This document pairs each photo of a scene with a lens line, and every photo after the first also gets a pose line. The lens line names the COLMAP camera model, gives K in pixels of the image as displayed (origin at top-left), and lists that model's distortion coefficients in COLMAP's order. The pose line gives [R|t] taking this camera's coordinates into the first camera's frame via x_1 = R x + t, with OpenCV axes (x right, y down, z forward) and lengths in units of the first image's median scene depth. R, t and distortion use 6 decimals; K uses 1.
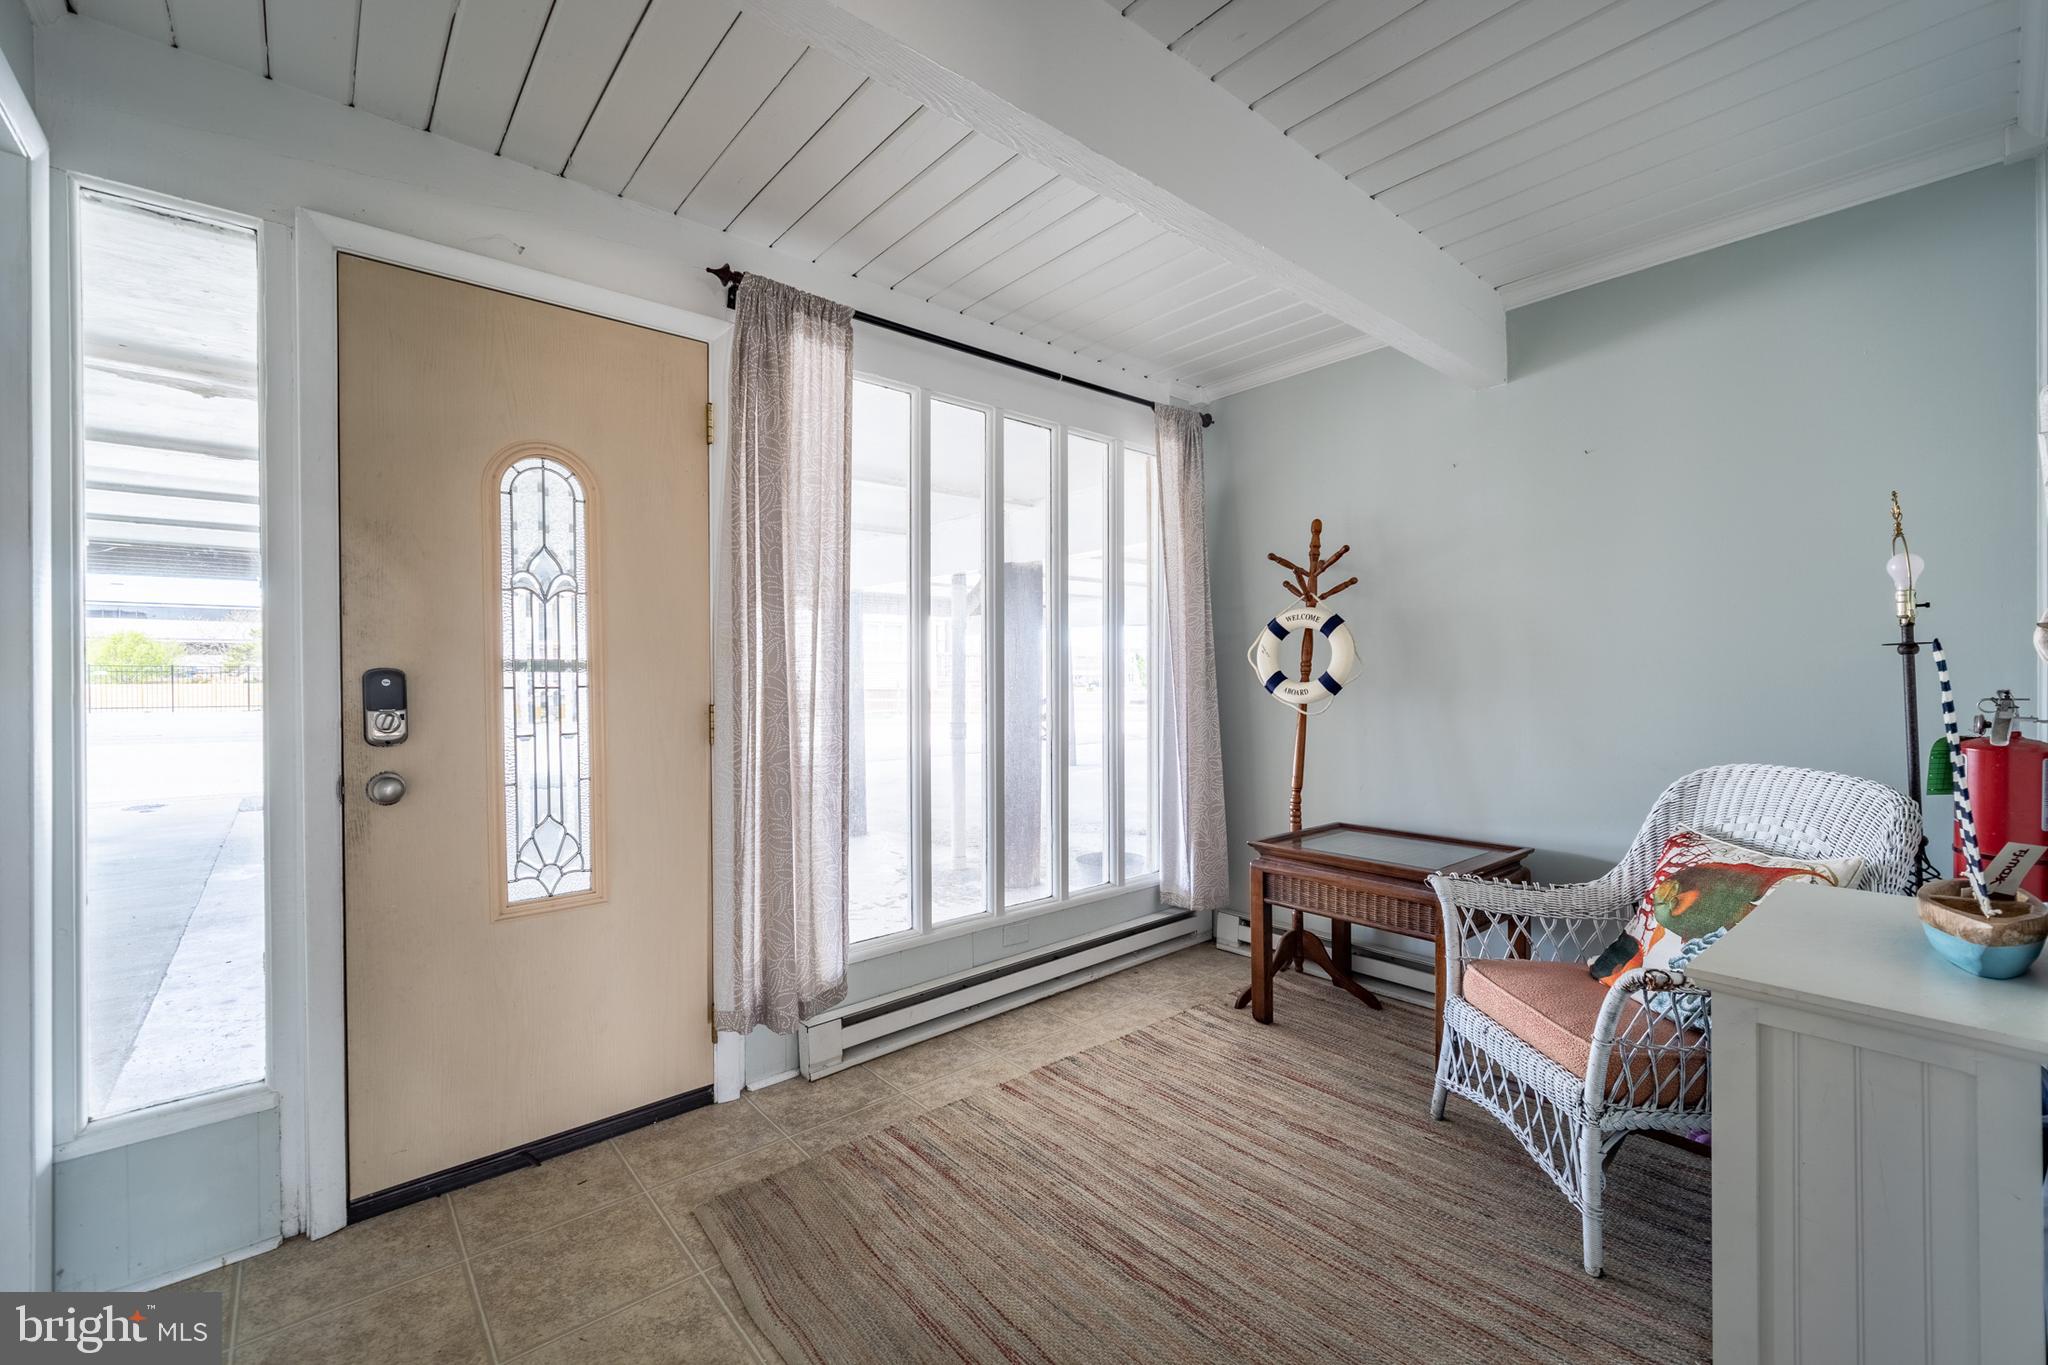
lens RADIAL K [[844.9, 0, 1034.7], [0, 844.9, 676.5], [0, 0, 1]] dist [-0.002441, 0.000494]
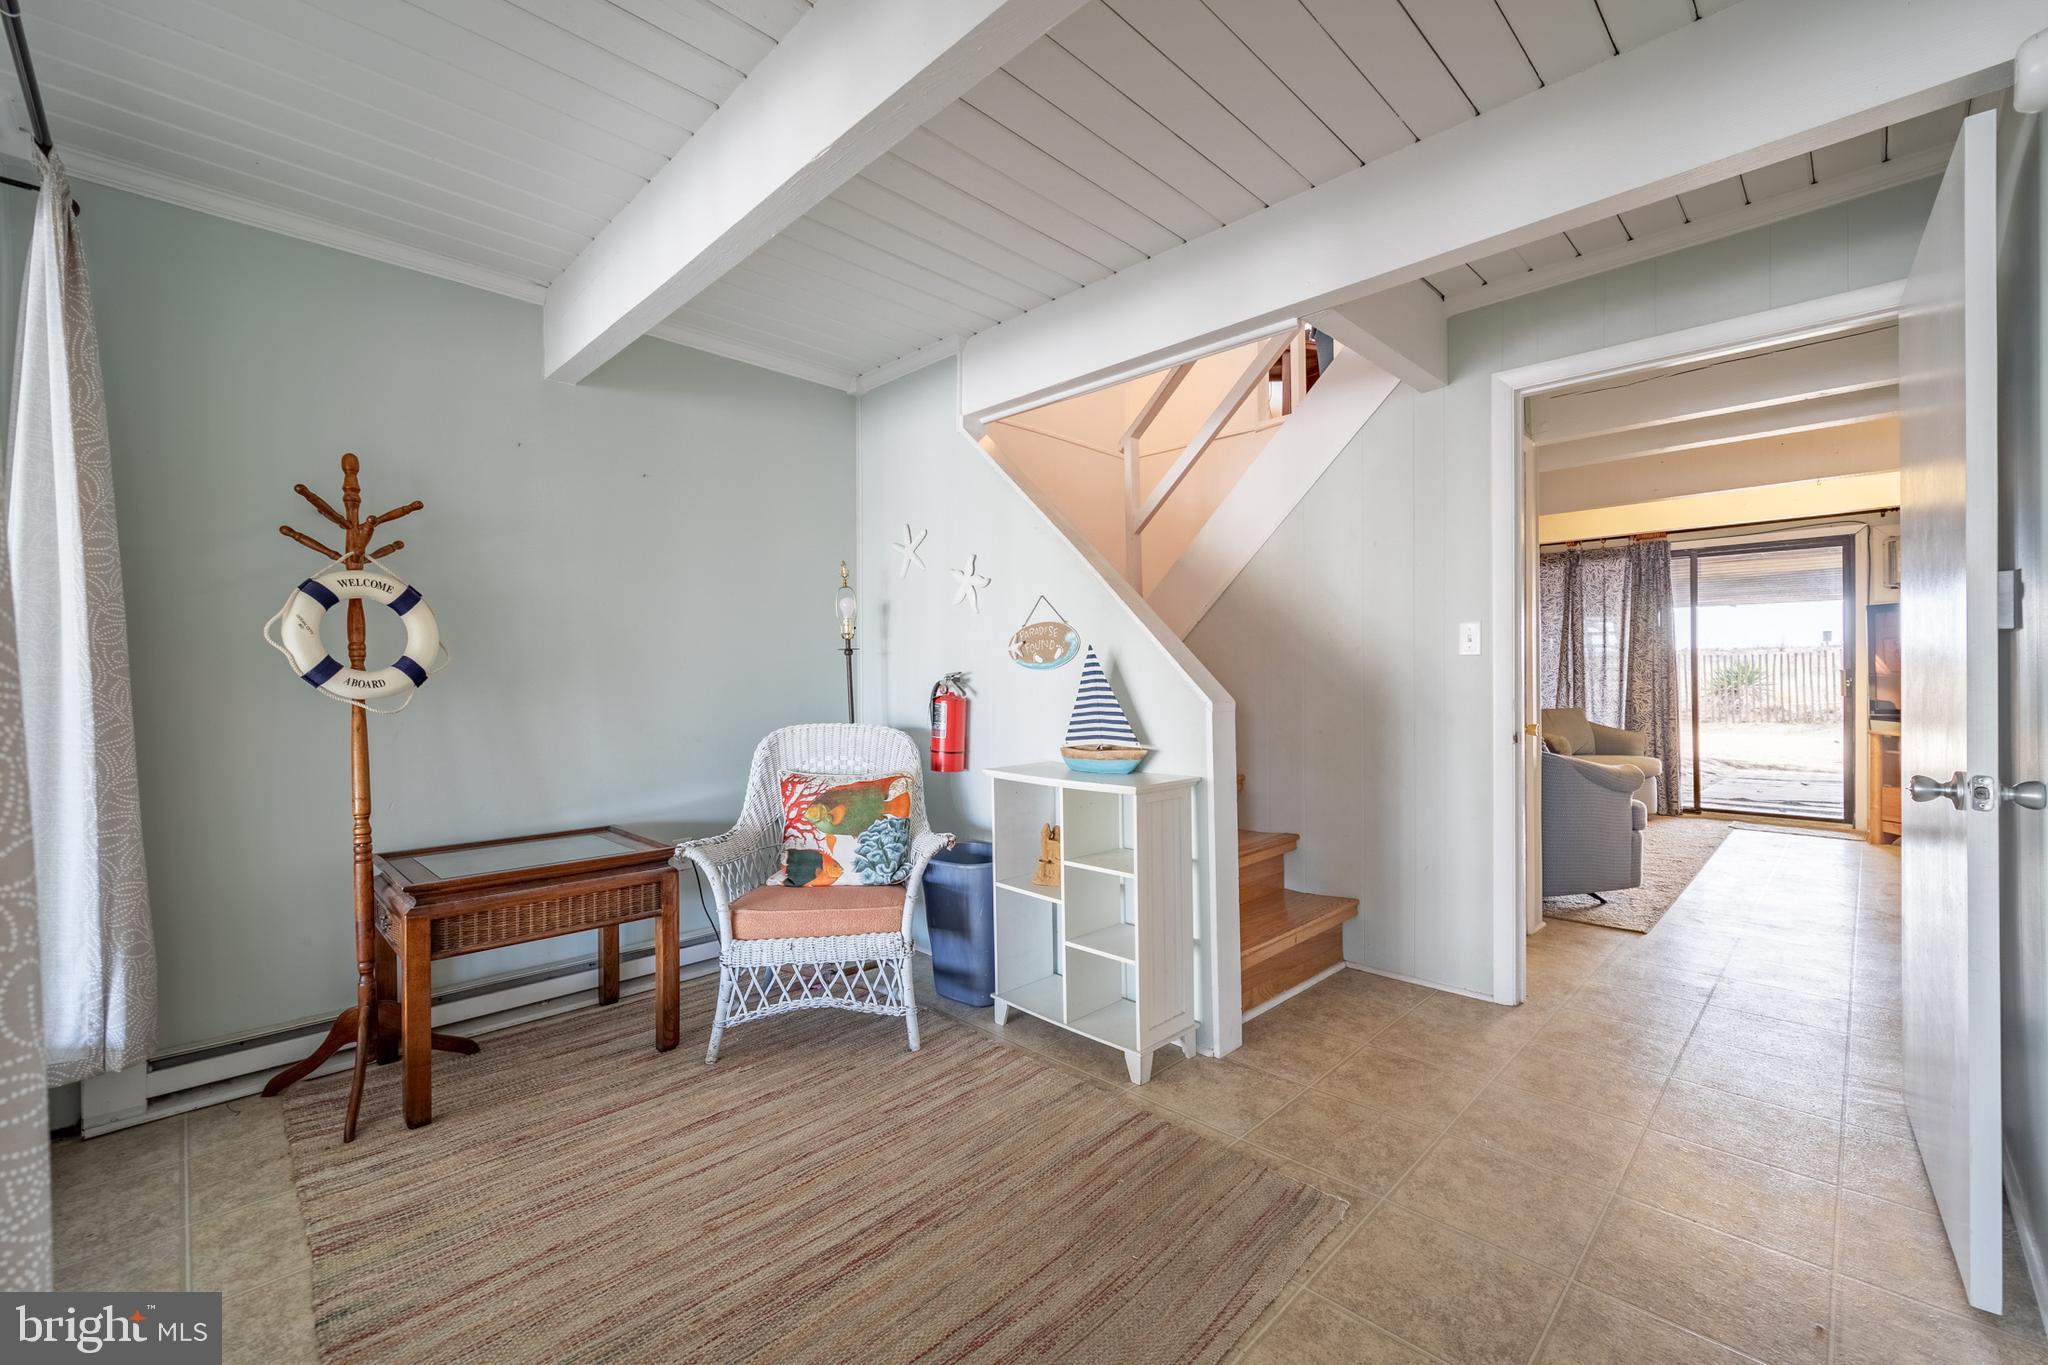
lens RADIAL K [[844.9, 0, 1038.9], [0, 844.9, 673.9], [0, 0, 1]] dist [-0.002441, 0.000494]
pose [[-0.076145, 0.013386, 0.997007, -0.578209], [0.007978, 0.999886, -0.012816, 0.029432], [-0.997065, 0.006979, -0.076243, 0.573655]]
